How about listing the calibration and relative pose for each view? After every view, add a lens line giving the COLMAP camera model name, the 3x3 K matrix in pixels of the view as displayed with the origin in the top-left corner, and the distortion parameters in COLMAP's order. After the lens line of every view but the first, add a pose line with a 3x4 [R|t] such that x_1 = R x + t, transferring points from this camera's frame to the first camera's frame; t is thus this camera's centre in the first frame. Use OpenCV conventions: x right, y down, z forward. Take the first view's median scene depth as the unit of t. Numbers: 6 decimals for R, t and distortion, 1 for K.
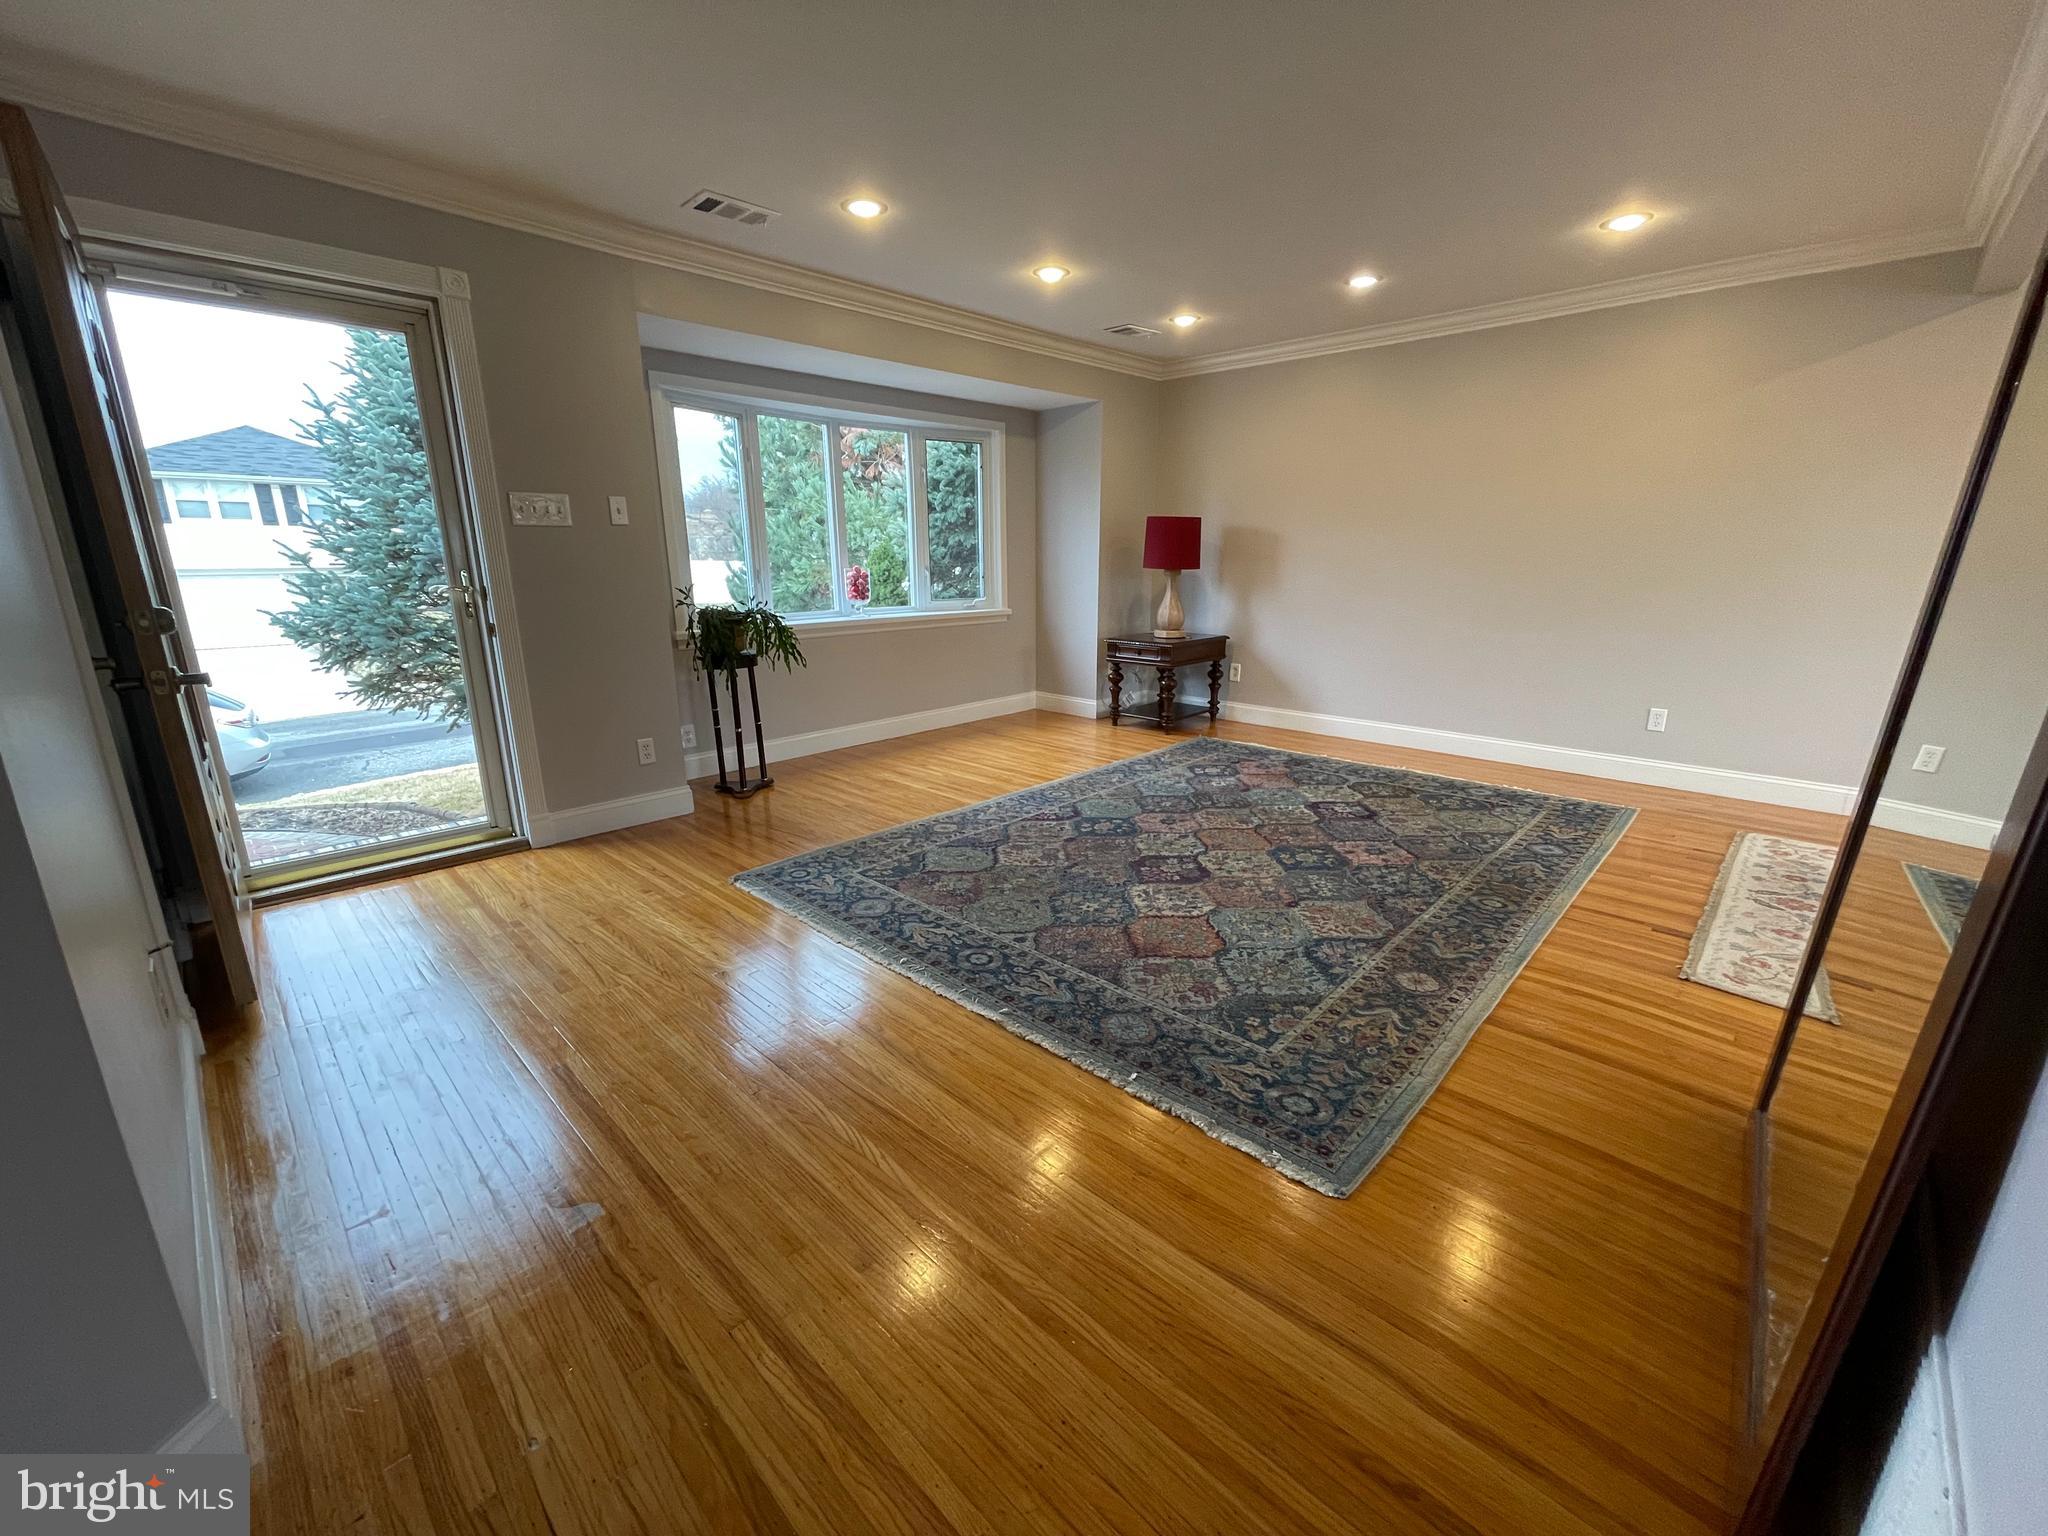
lens RADIAL K [[823.0, 0, 1034.5], [0, 823.0, 762.6], [0, 0, 1]] dist [0.001614, 0.000046]
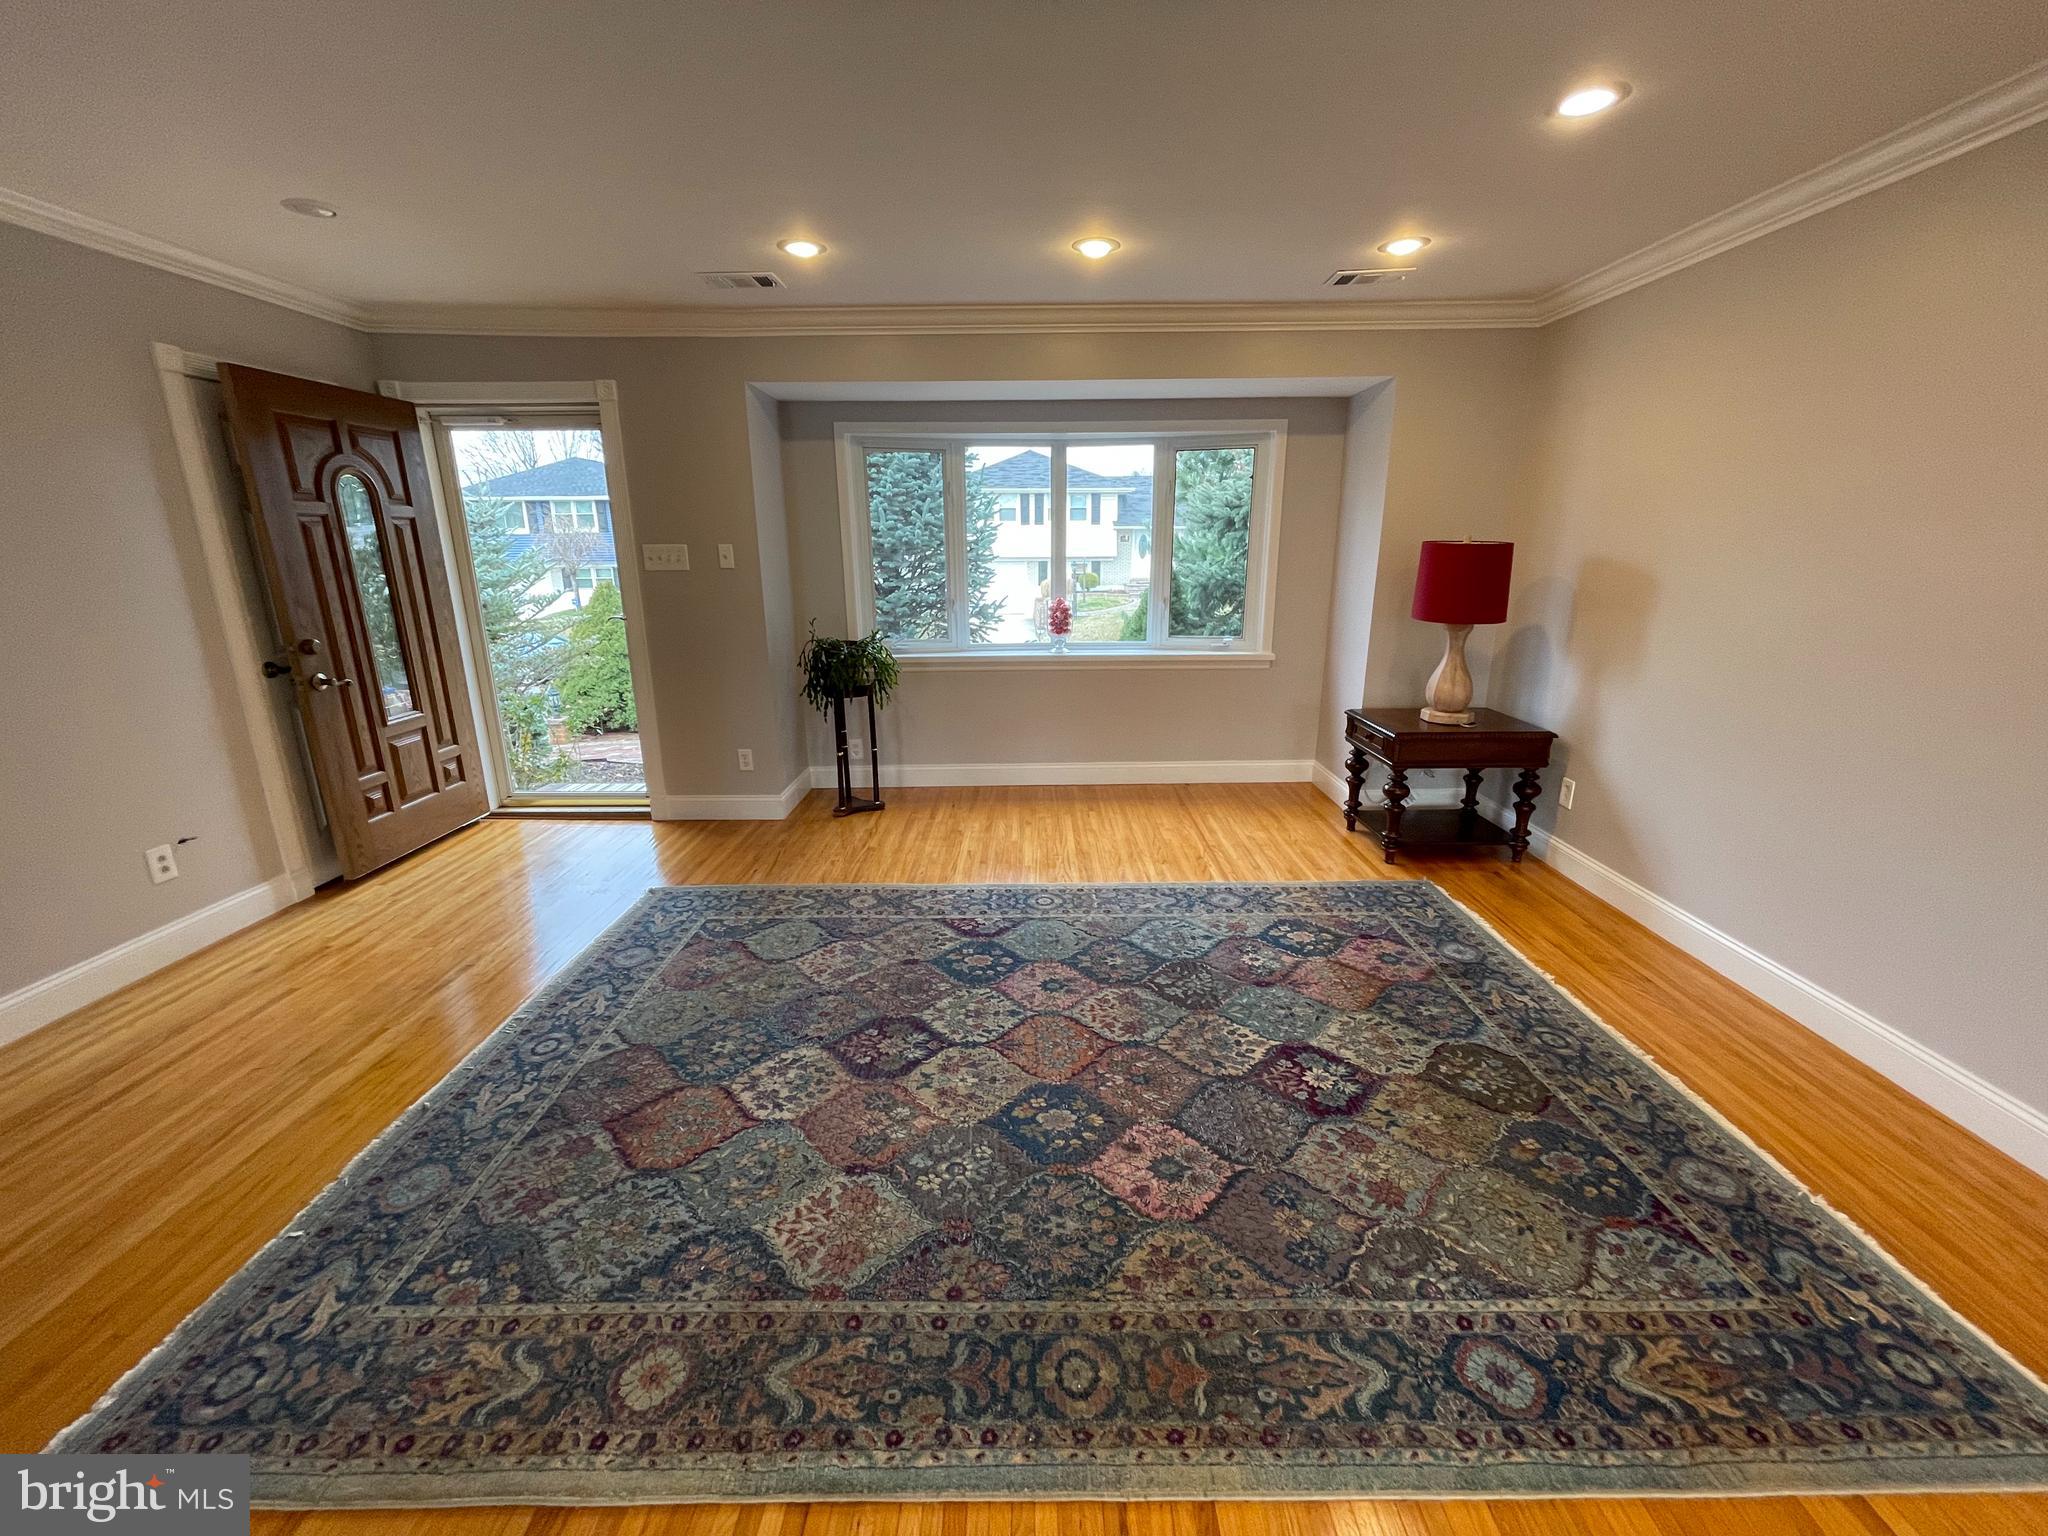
lens RADIAL K [[828.0, 0, 1029.4], [0, 828.0, 769.1], [0, 0, 1]] dist [-0.006496, 0.004065]
pose [[0.689950, 0.192638, -0.697753, 0.636803], [-0.175894, 0.979664, 0.096542, -0.187931], [0.702161, 0.056121, 0.709803, 0.459712]]
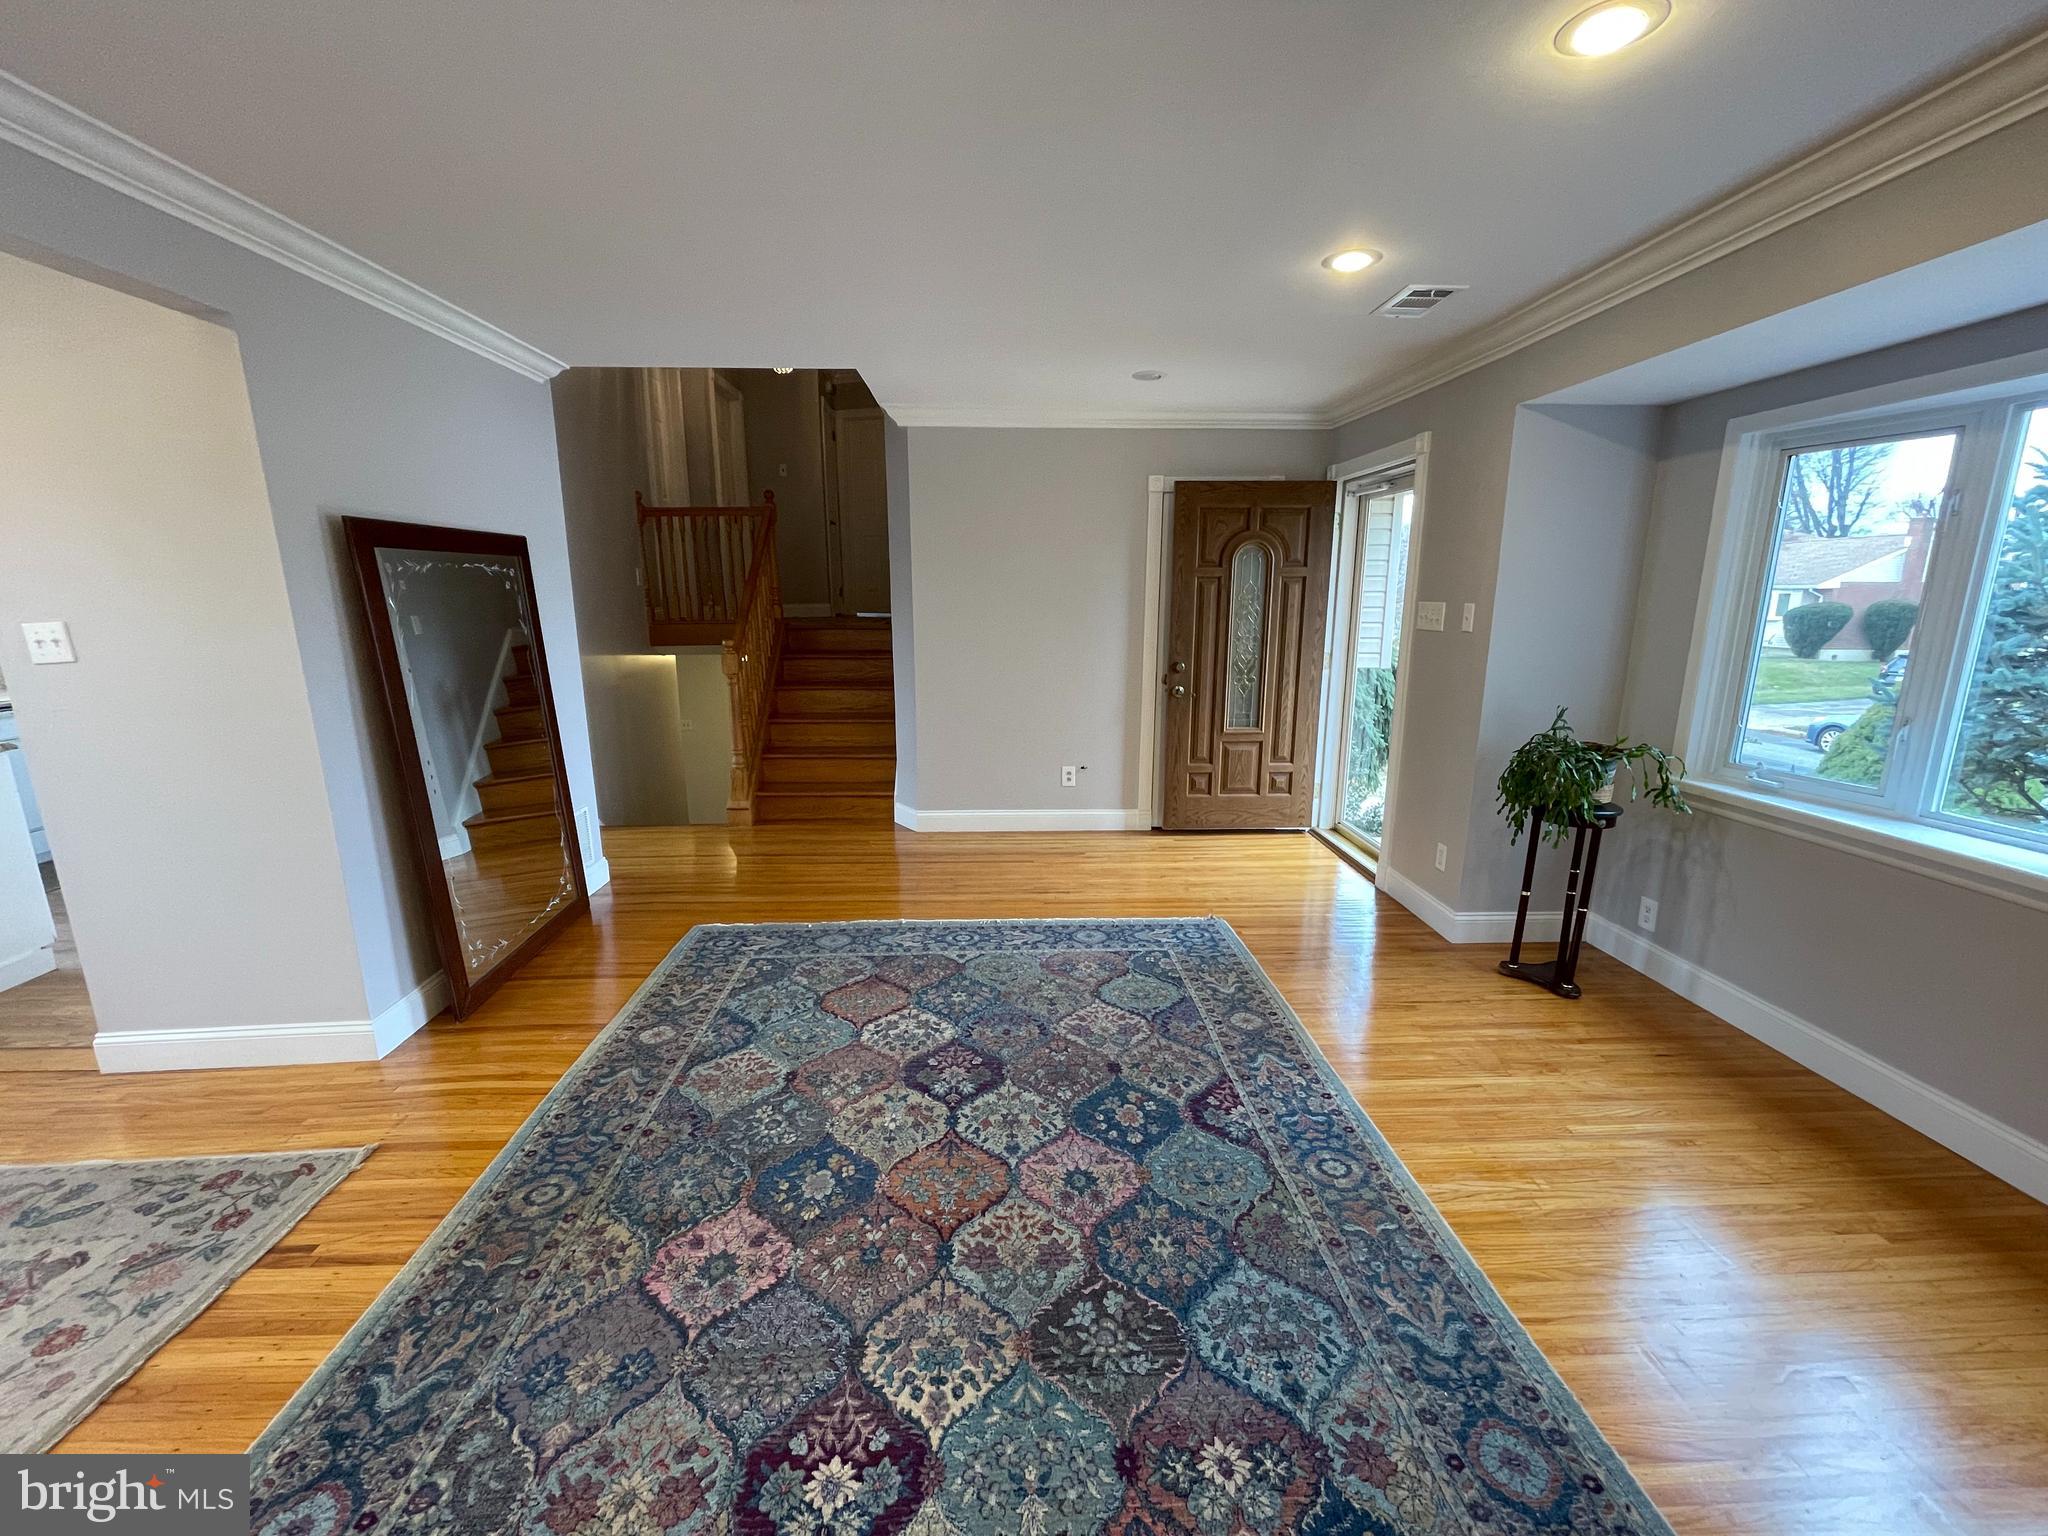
lens RADIAL K [[828.0, 0, 1029.4], [0, 828.0, 769.1], [0, 0, 1]] dist [-0.006496, 0.004065]
pose [[-0.693121, 0.156007, -0.703736, 0.551320], [-0.176931, 0.909609, 0.375907, -0.397843], [0.698769, 0.385062, -0.602867, 1.230536]]
